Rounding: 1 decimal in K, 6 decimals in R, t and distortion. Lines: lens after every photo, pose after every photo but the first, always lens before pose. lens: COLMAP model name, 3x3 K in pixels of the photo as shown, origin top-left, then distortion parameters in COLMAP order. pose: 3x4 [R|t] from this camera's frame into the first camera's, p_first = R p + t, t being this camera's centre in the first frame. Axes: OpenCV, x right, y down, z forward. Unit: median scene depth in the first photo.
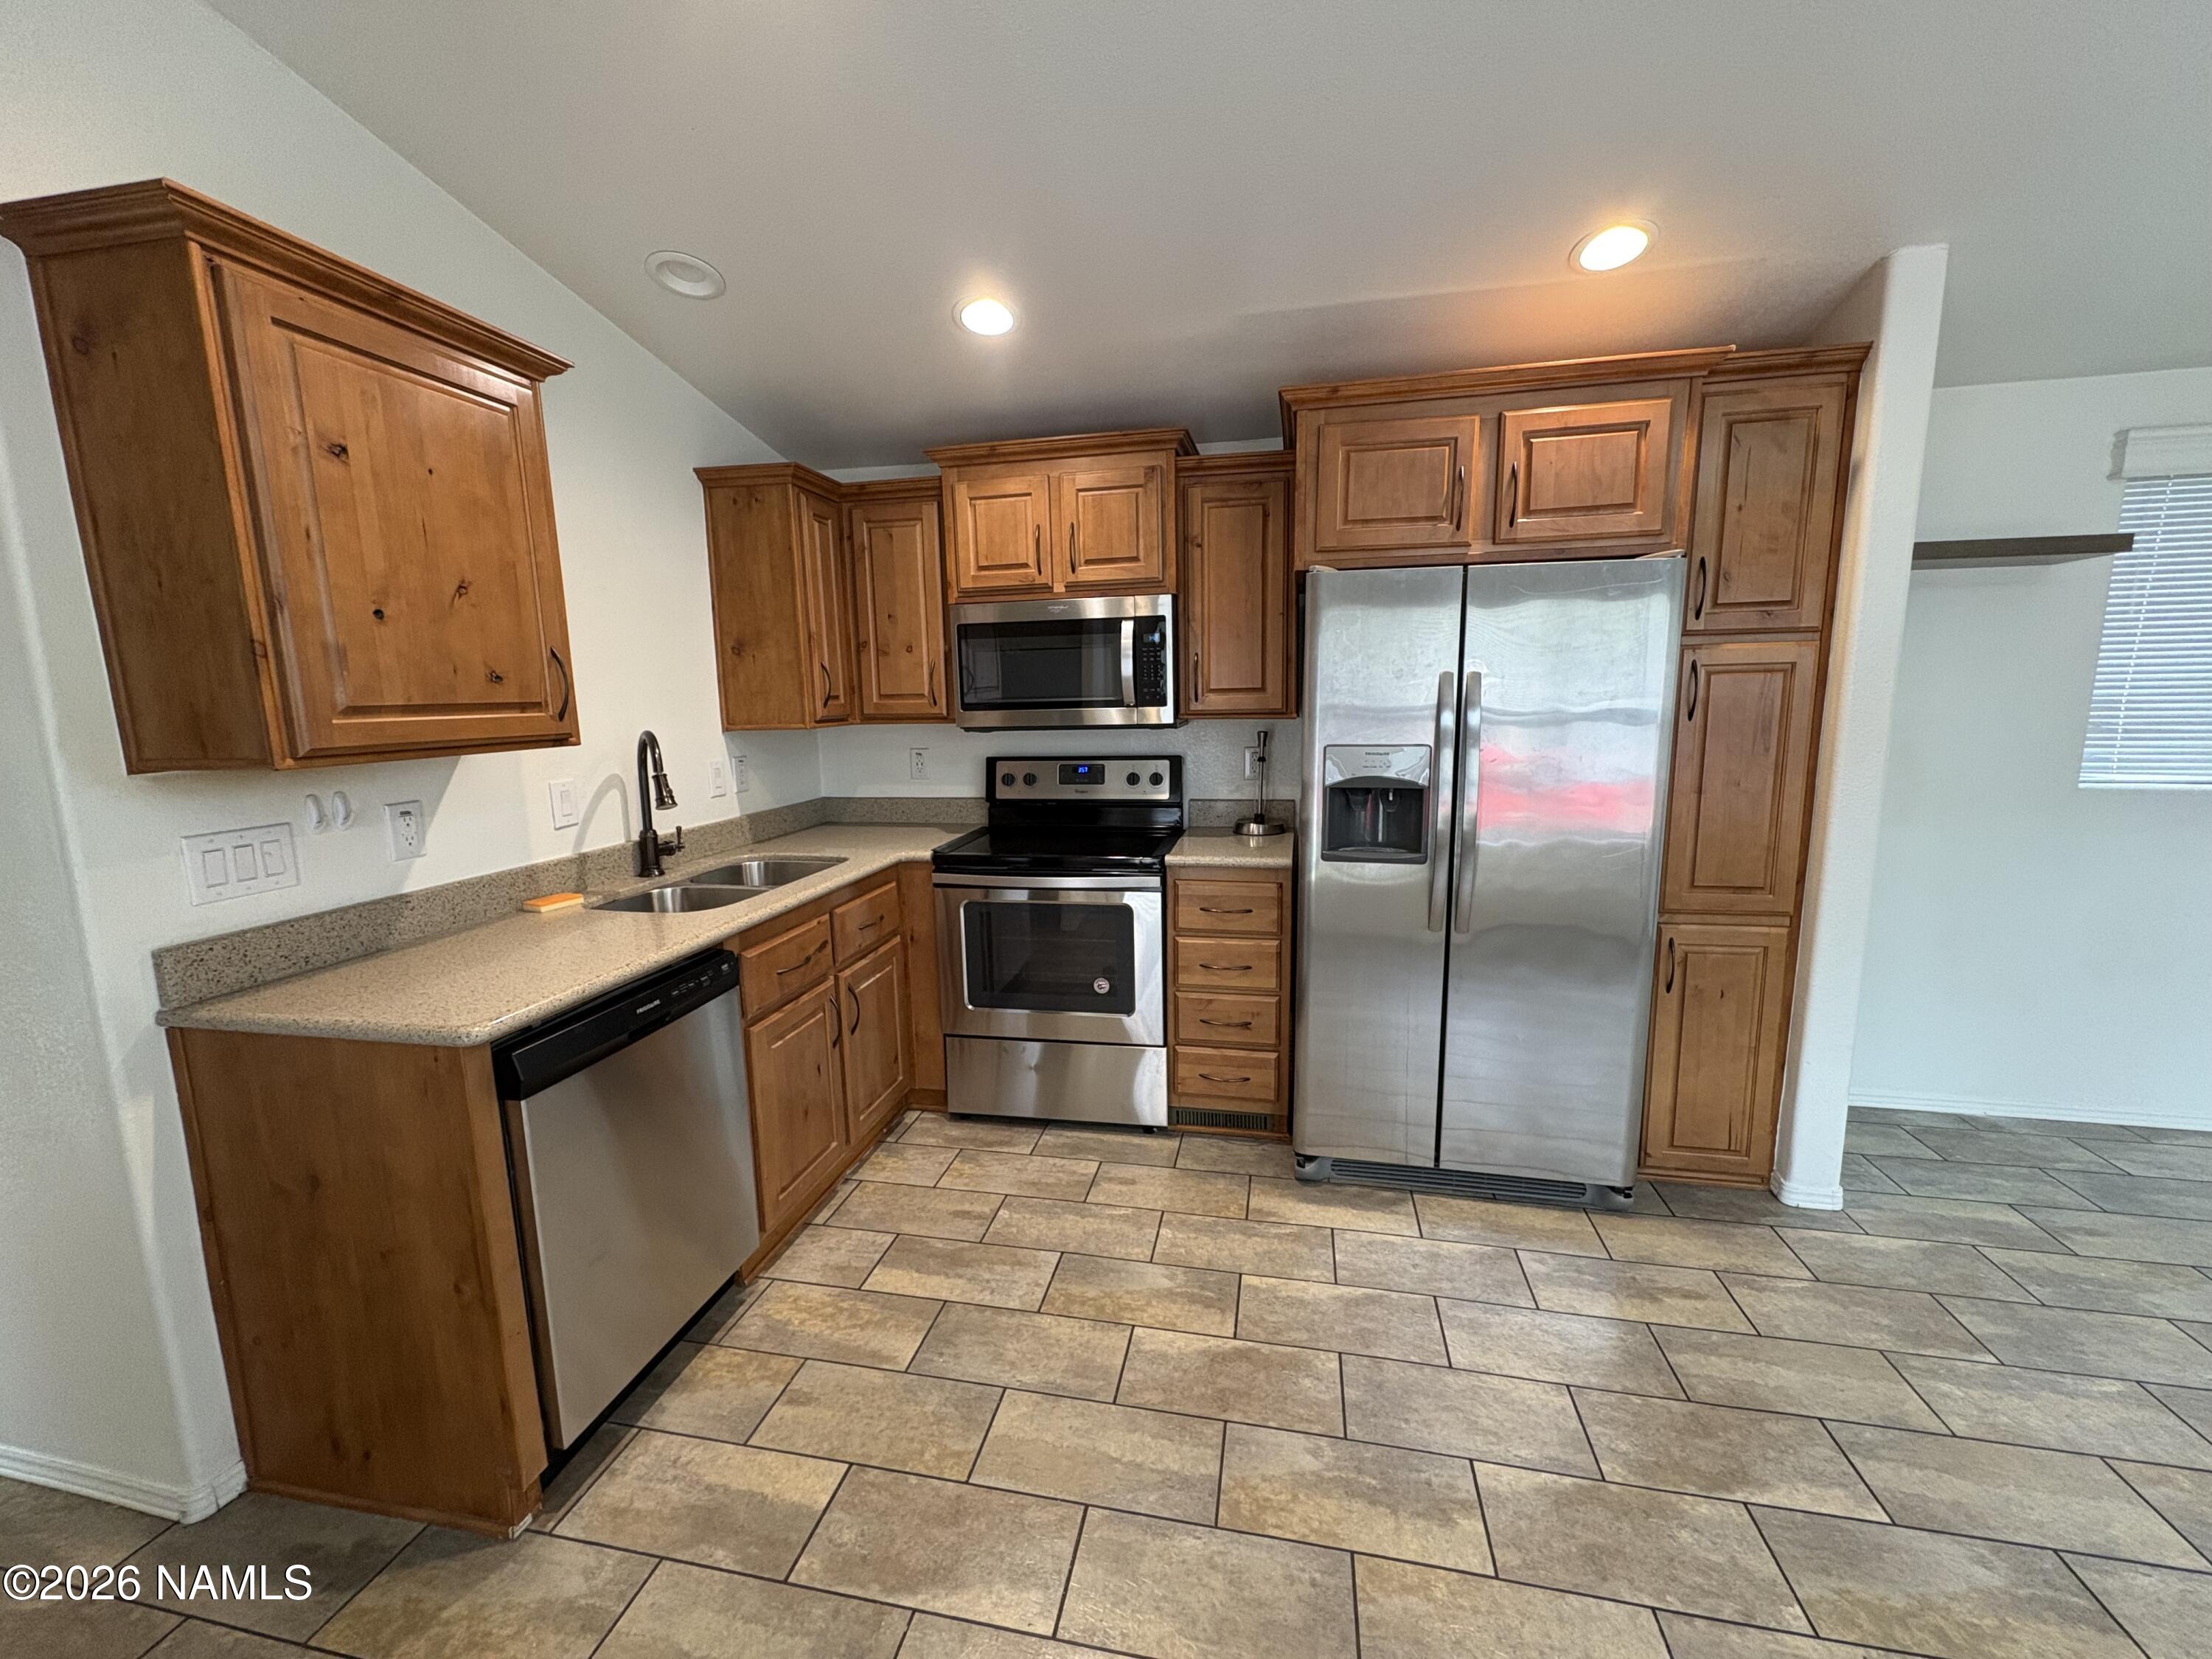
lens RADIAL K [[879.2, 0, 1104.5], [0, 879.2, 827.8], [0, 0, 1]] dist [0.000205, 0.000594]
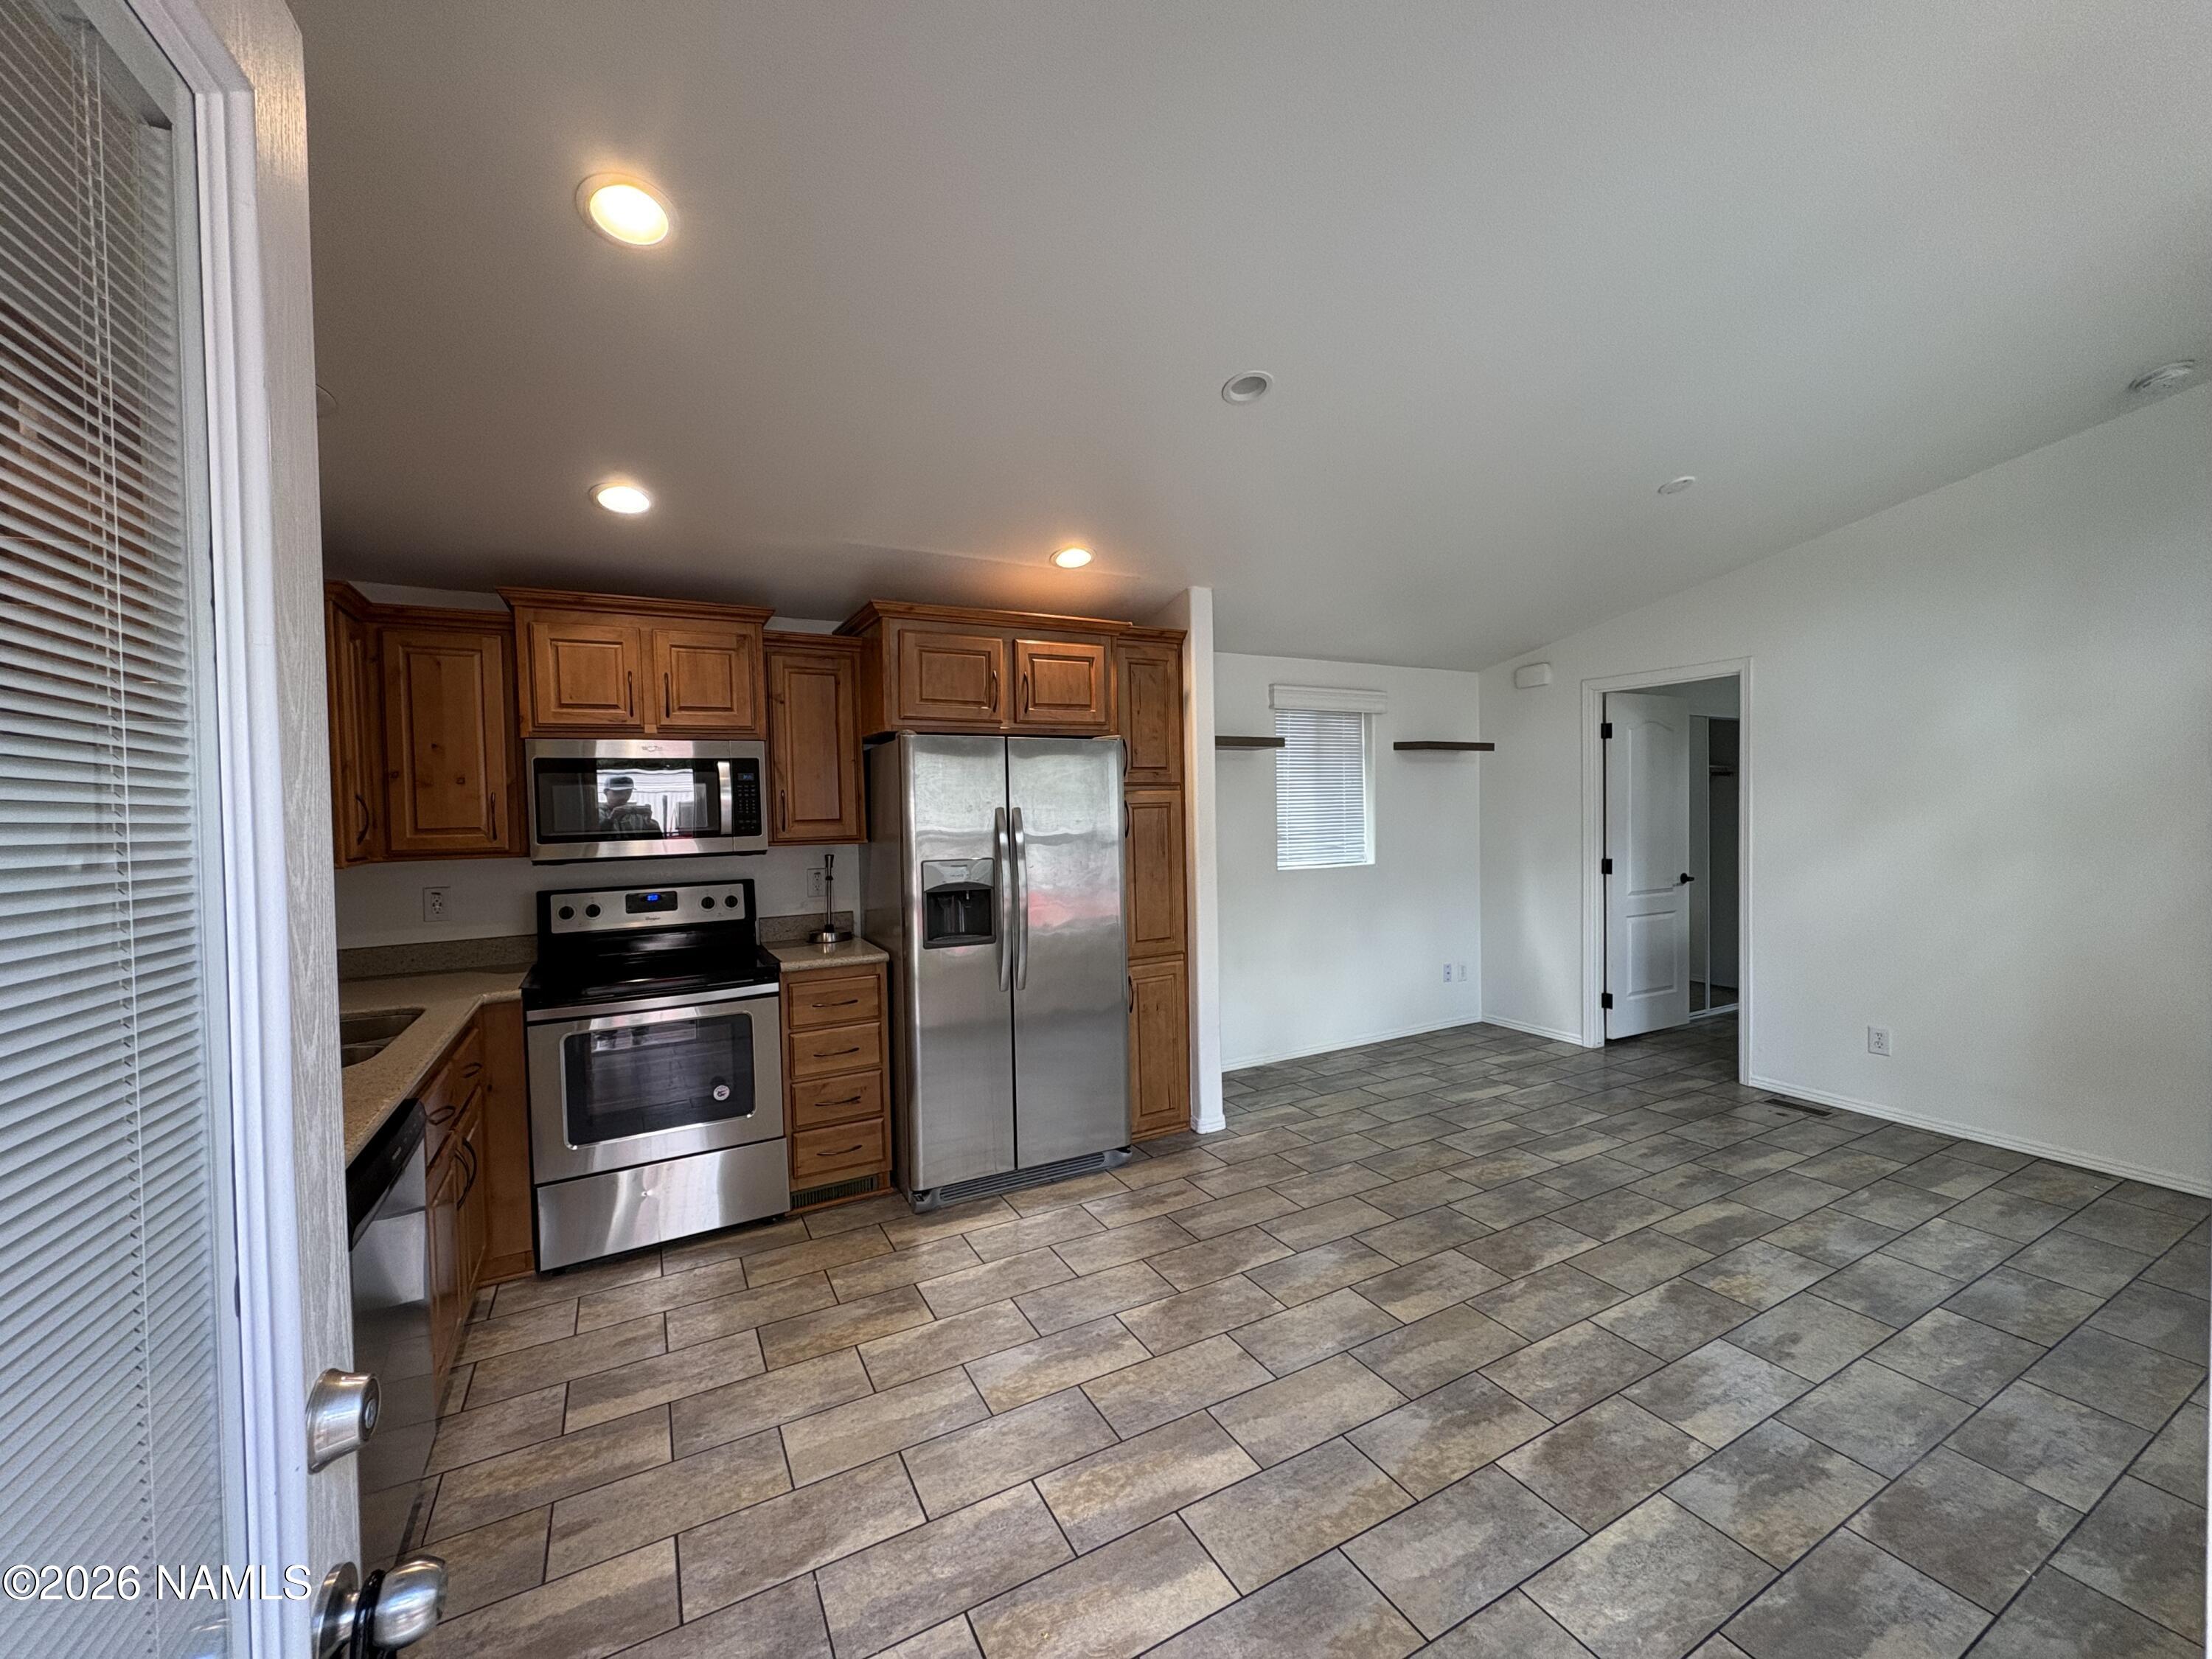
lens RADIAL K [[879.2, 0, 1104.5], [0, 879.2, 827.8], [0, 0, 1]] dist [0.000205, 0.000594]
pose [[0.764916, -0.013406, 0.643990, -0.391854], [0.106132, 0.988742, -0.105479, 0.025429], [-0.635326, 0.149030, 0.757728, -0.191846]]
